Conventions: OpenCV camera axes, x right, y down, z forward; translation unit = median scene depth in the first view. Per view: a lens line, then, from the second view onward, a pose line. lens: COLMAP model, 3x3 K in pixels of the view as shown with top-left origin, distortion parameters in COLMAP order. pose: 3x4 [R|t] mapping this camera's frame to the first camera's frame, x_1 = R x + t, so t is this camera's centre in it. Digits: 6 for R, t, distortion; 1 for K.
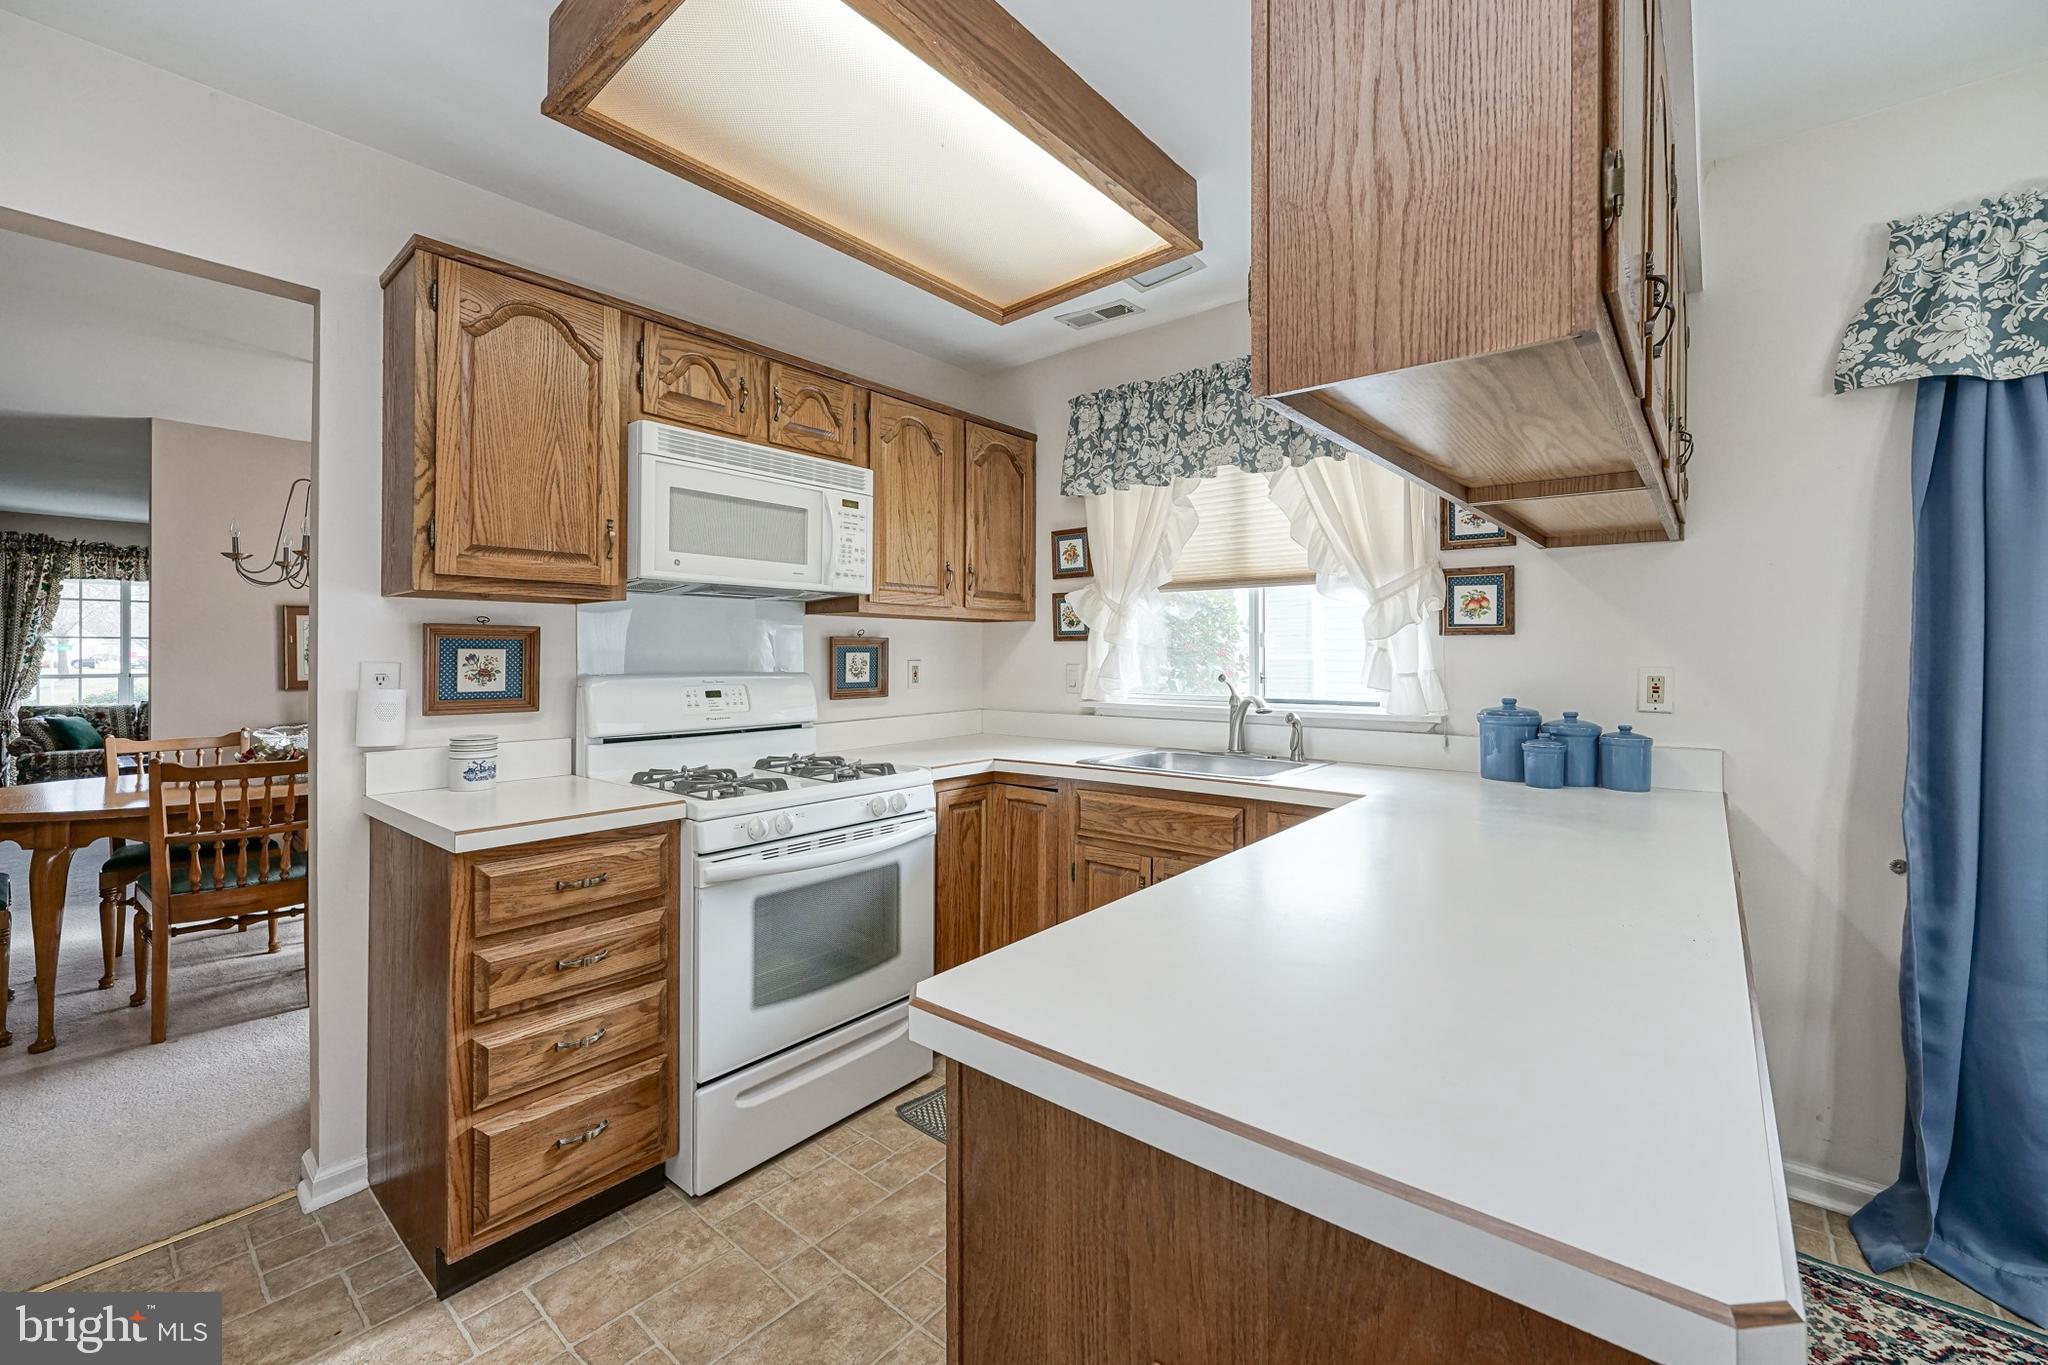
lens RADIAL K [[821.9, 0, 1004.3], [0, 821.9, 654.5], [0, 0, 1]] dist [-0.002335, -0.000161]
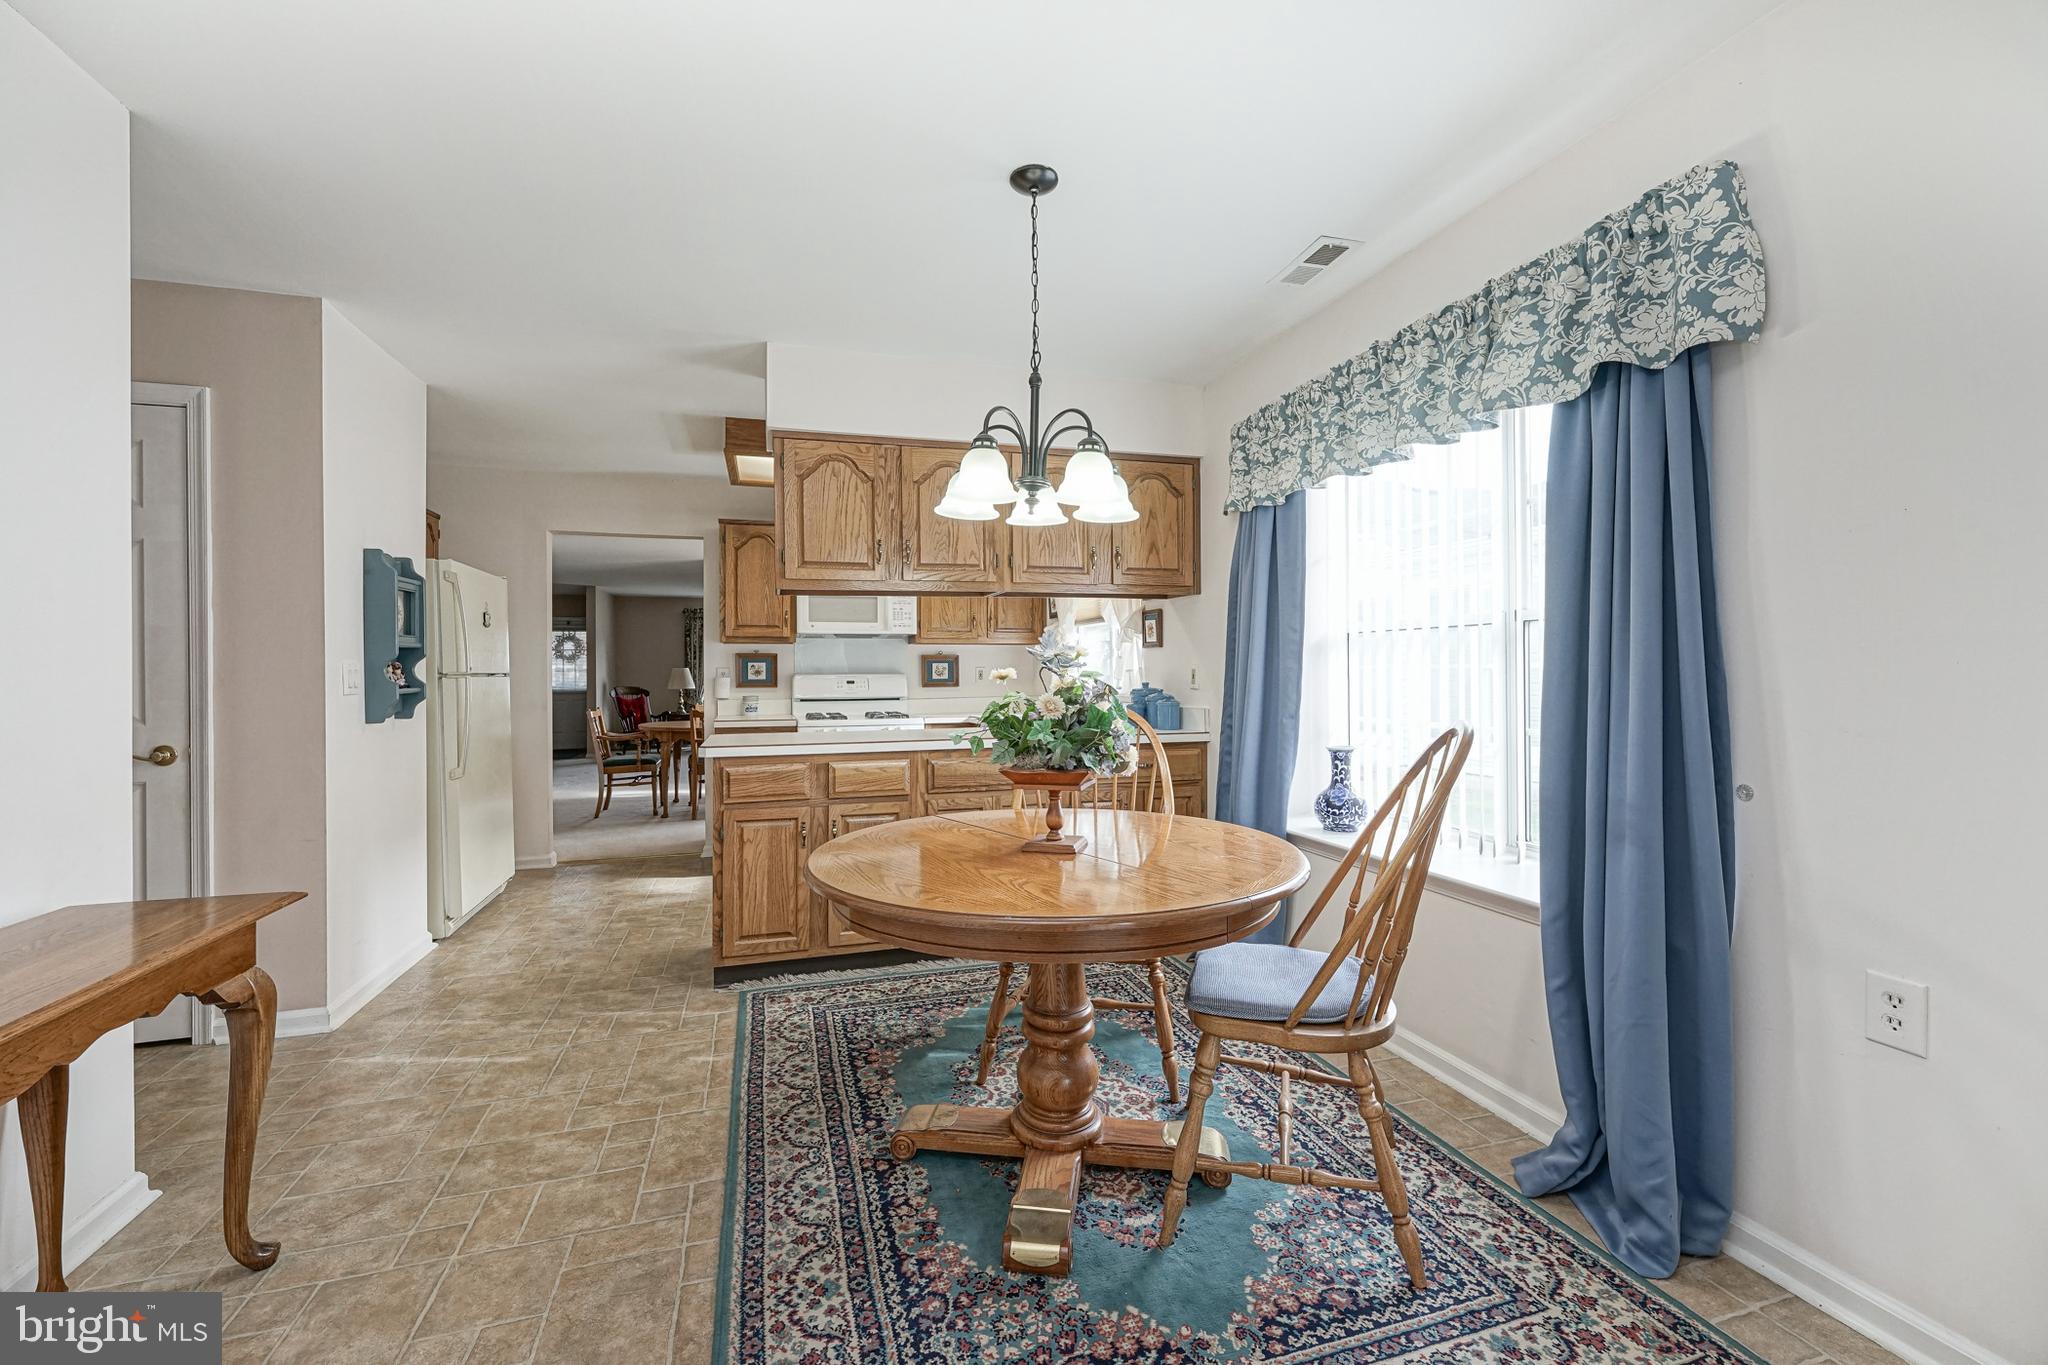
lens RADIAL K [[824.0, 0, 1026.9], [0, 824.0, 674.2], [0, 0, 1]] dist [0.001128, 0.000277]
pose [[0.848179, -0.005081, -0.529686, 1.114575], [0.006163, 0.999981, 0.000276, 0.025865], [0.529674, -0.003499, 0.848194, -0.570811]]
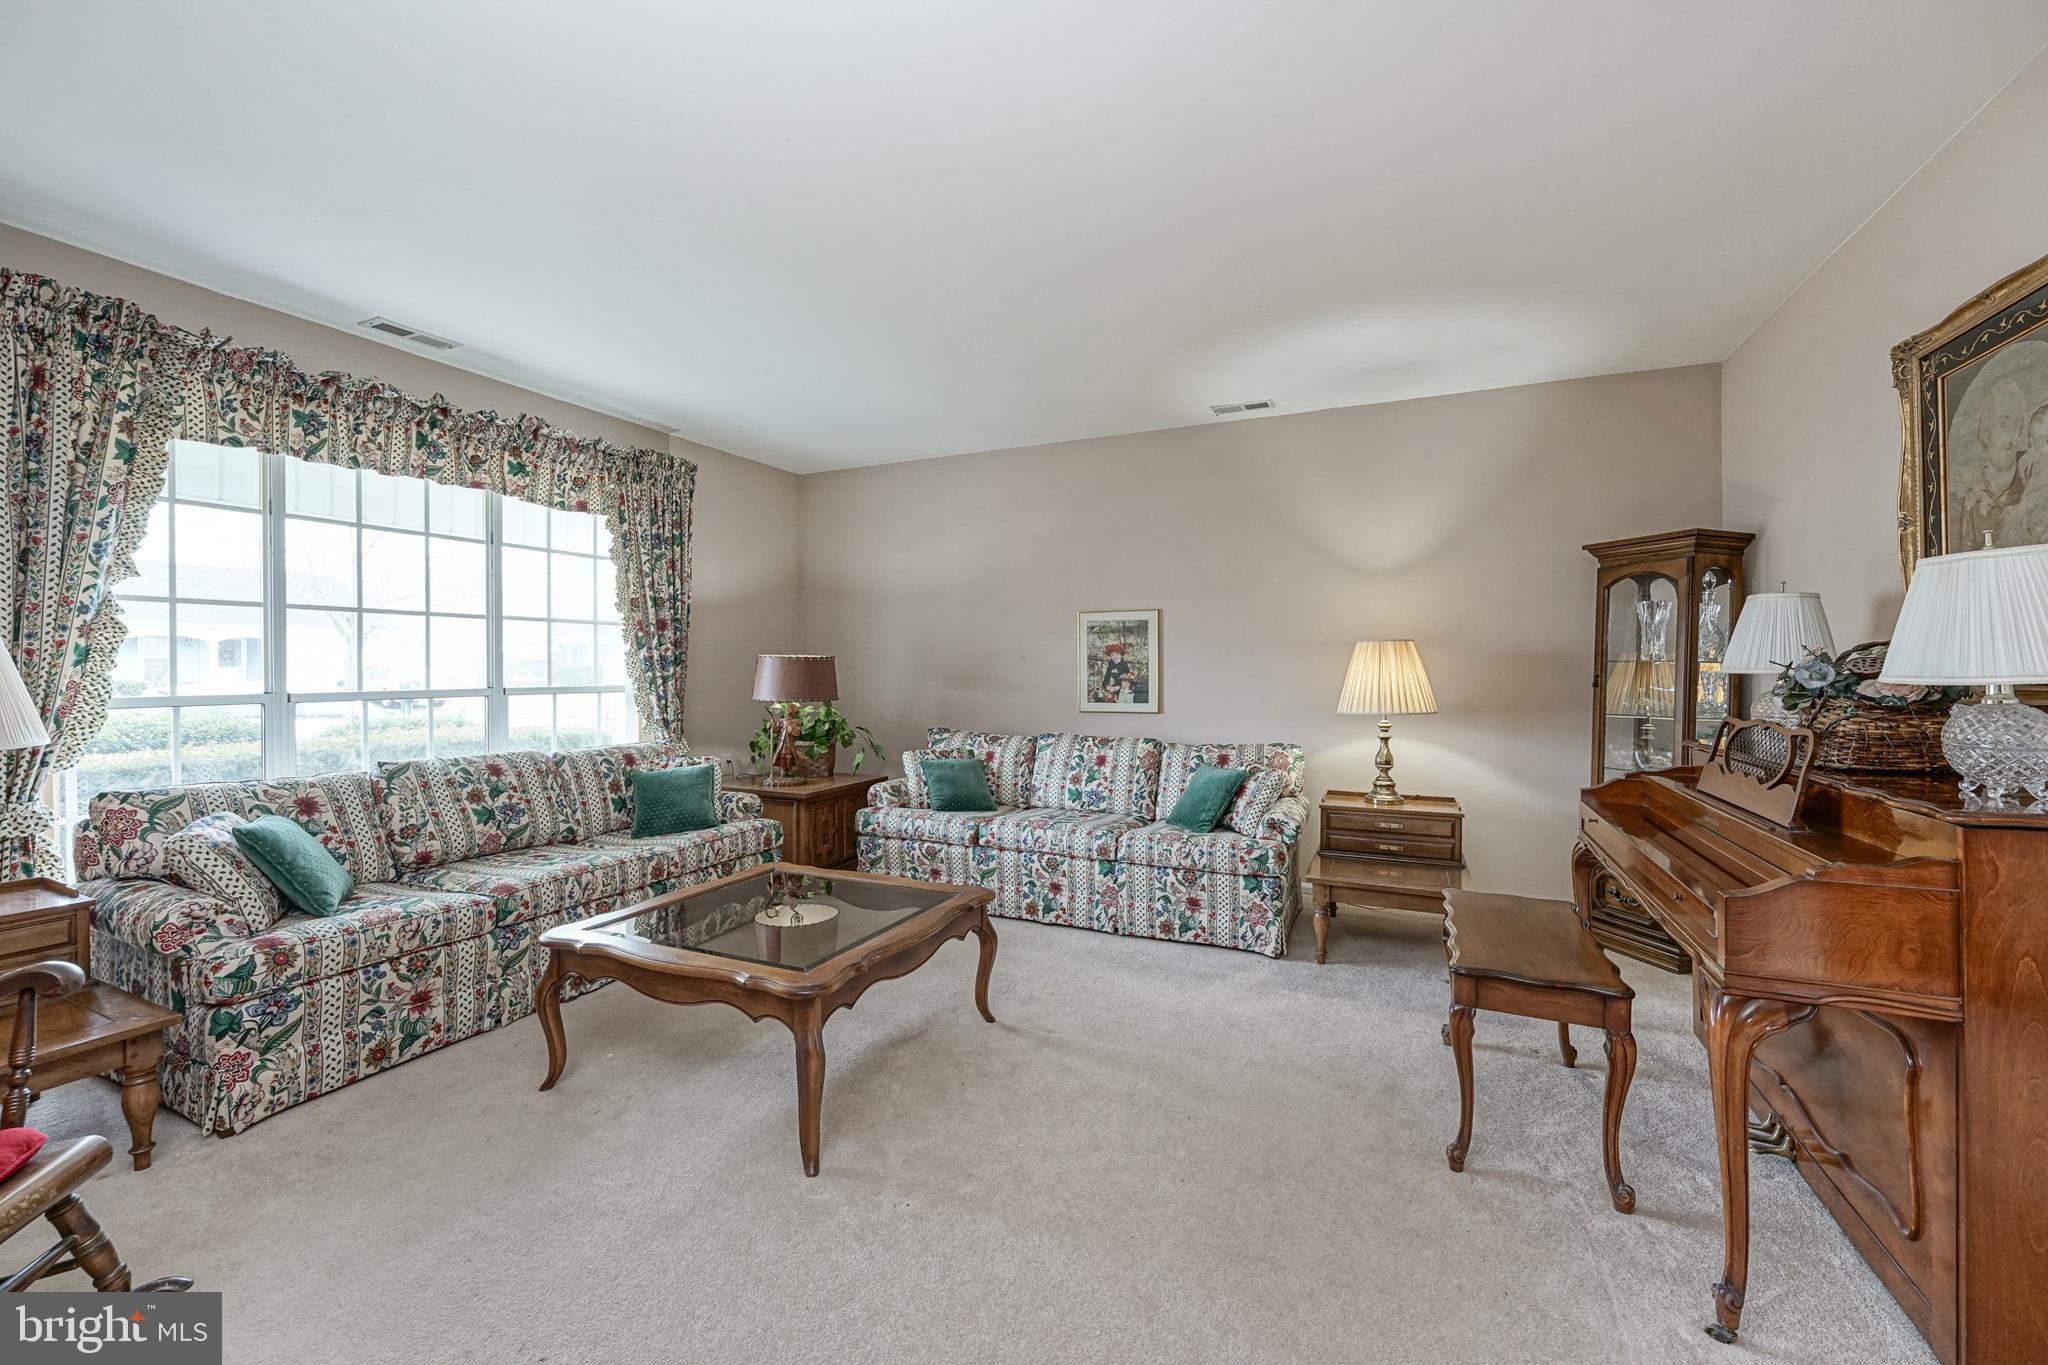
lens RADIAL K [[819.2, 0, 1023.1], [0, 819.2, 660.4], [0, 0, 1]] dist [-0.001237, -0.000033]
pose [[0.960556, 0.002823, 0.278072, -2.337398], [-0.002474, 0.999996, -0.001604, 0.020166], [-0.278076, 0.000852, 0.960559, 1.439517]]
